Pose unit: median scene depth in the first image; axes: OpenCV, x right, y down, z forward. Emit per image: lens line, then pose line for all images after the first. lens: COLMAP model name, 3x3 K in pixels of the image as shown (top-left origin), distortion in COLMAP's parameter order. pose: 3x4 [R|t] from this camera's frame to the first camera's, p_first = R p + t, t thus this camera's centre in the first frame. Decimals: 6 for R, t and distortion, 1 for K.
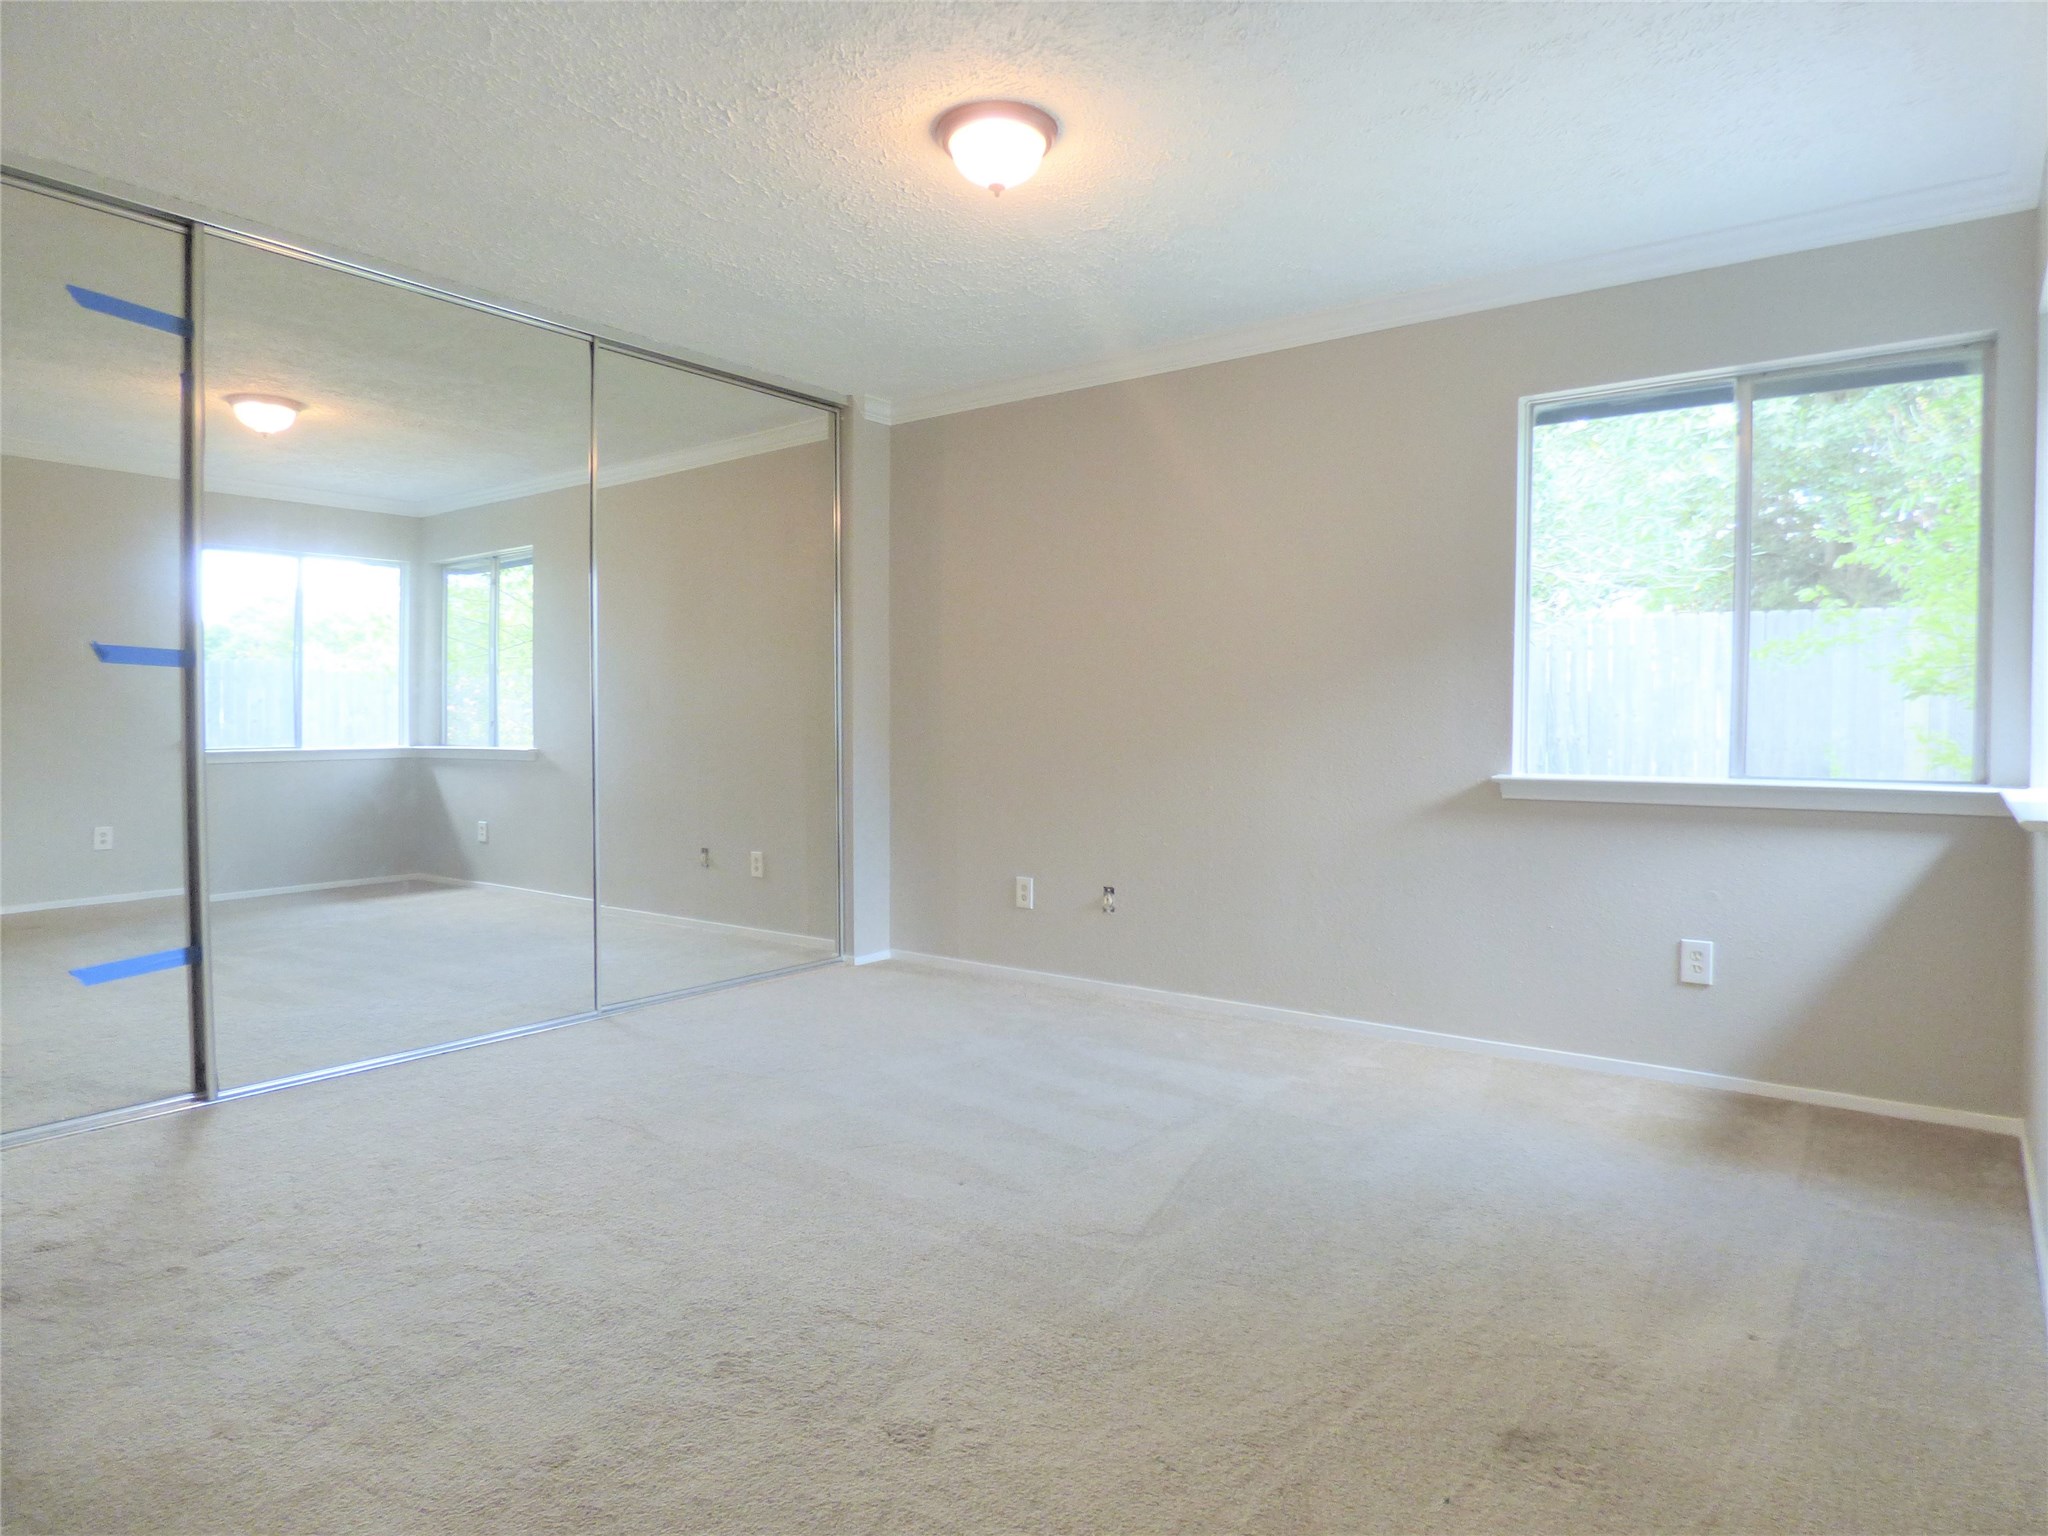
lens RADIAL K [[1210.6, 0, 1027.9], [0, 1210.6, 762.7], [0, 0, 1]] dist [-0.006328, -0.000099]
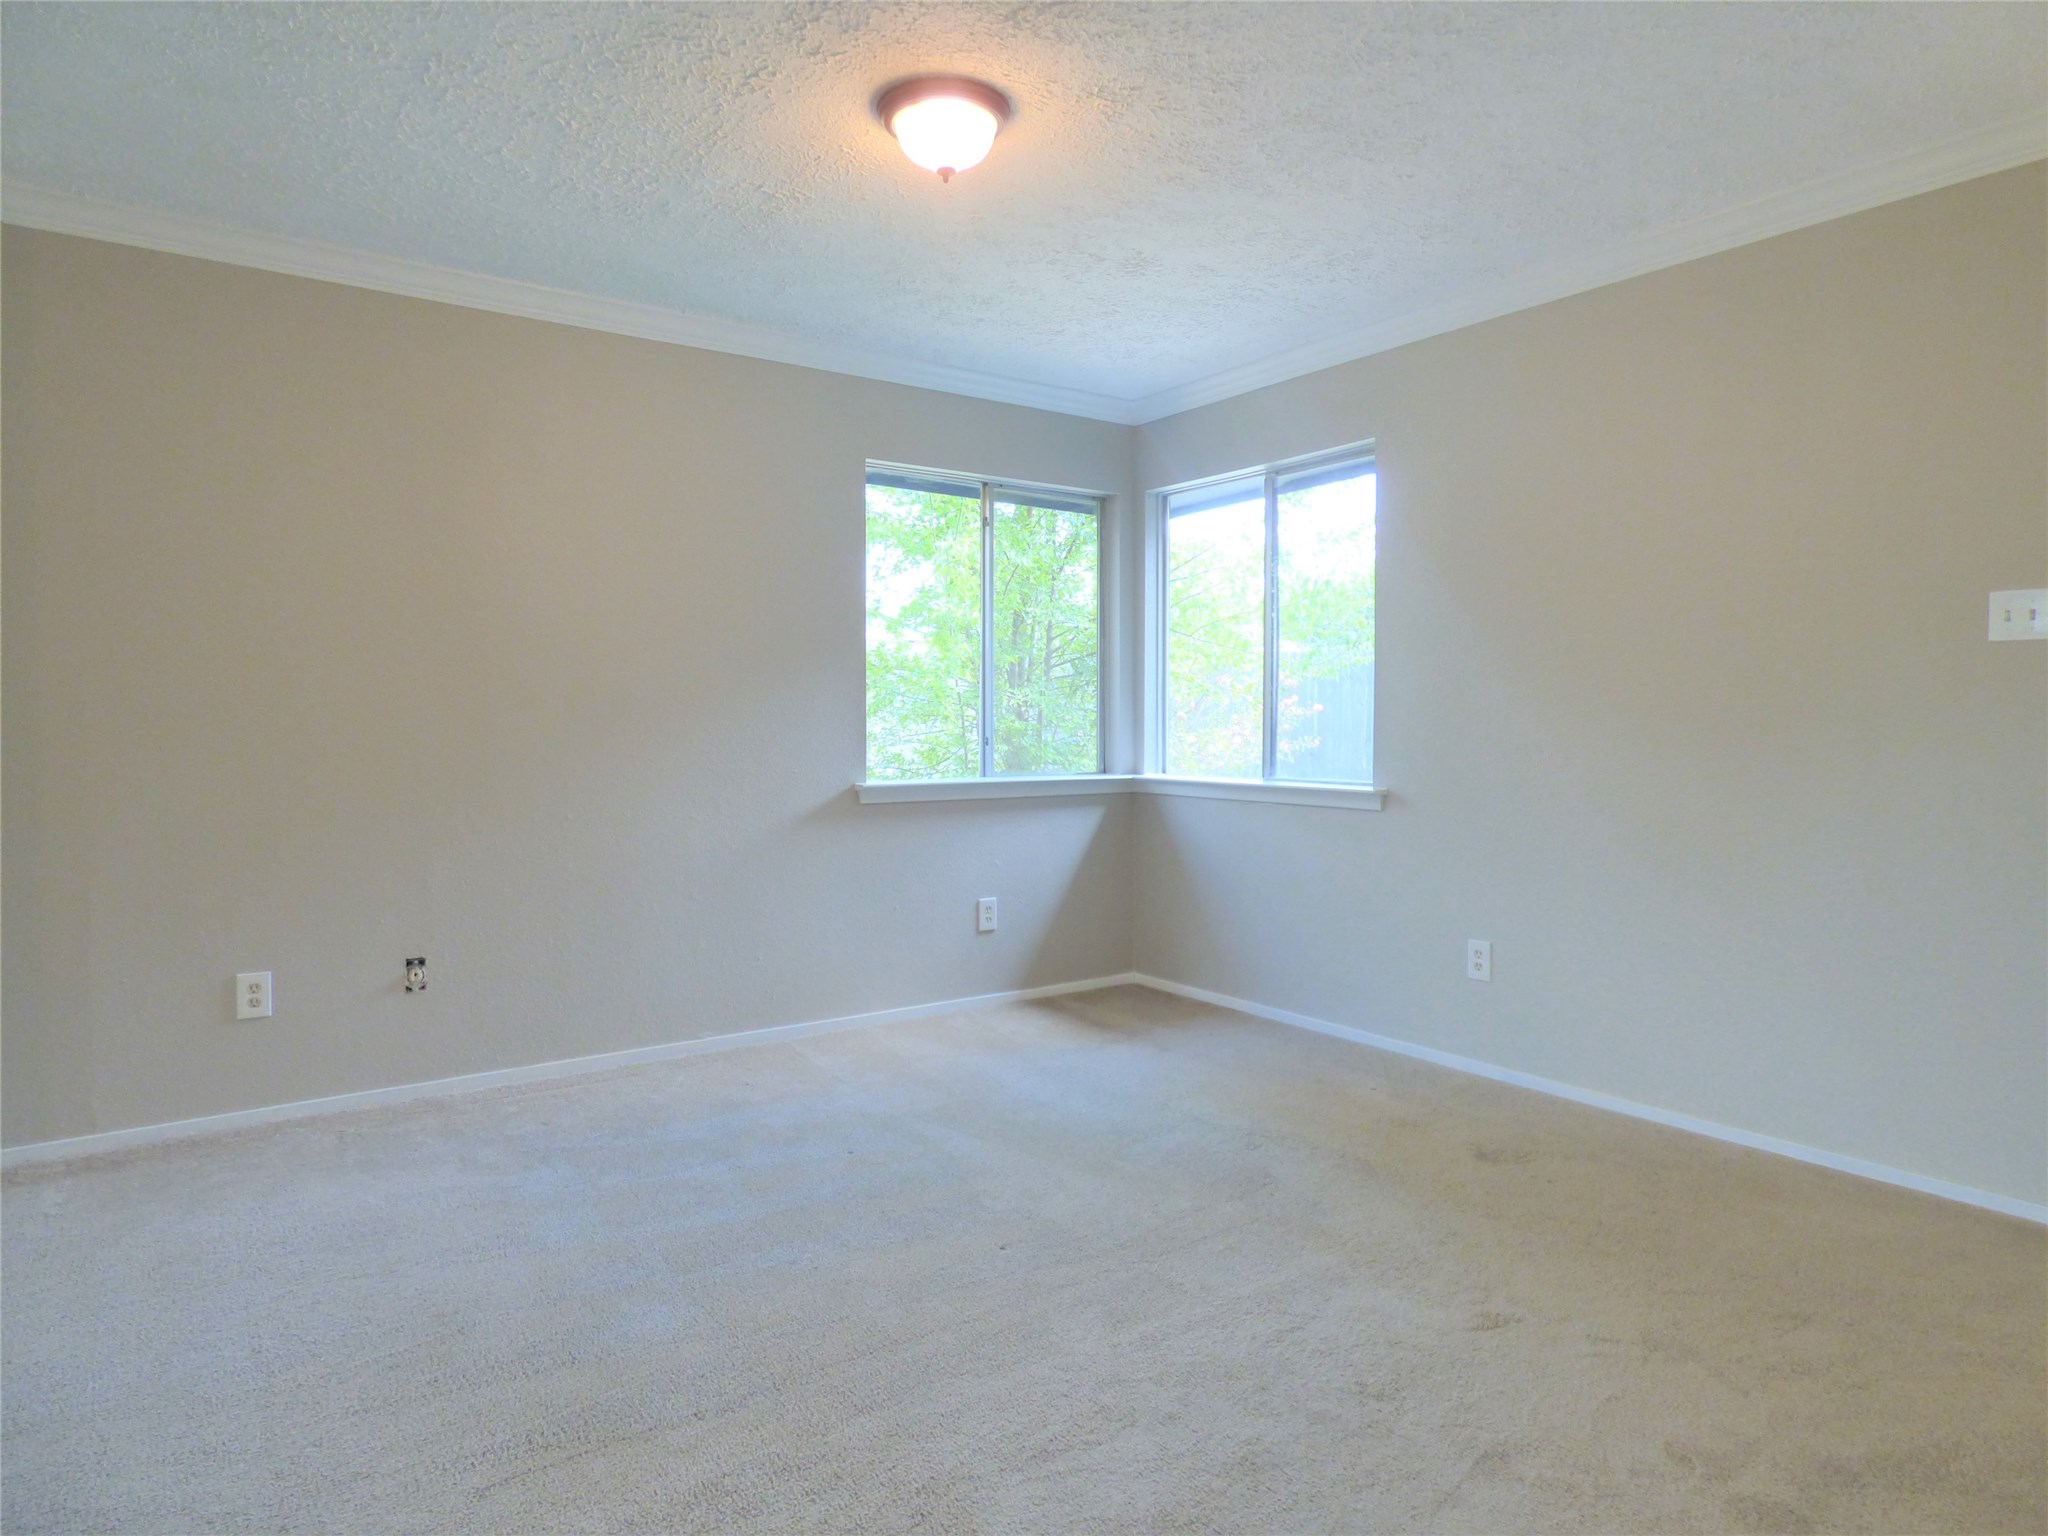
lens RADIAL K [[1210.2, 0, 1023.1], [0, 1210.2, 777.5], [0, 0, 1]] dist [-0.002757, -0.000062]
pose [[0.316670, -0.038321, 0.947762, -0.699389], [0.037867, 0.998898, 0.027736, -0.022574], [-0.947780, 0.027105, 0.317772, 0.529519]]
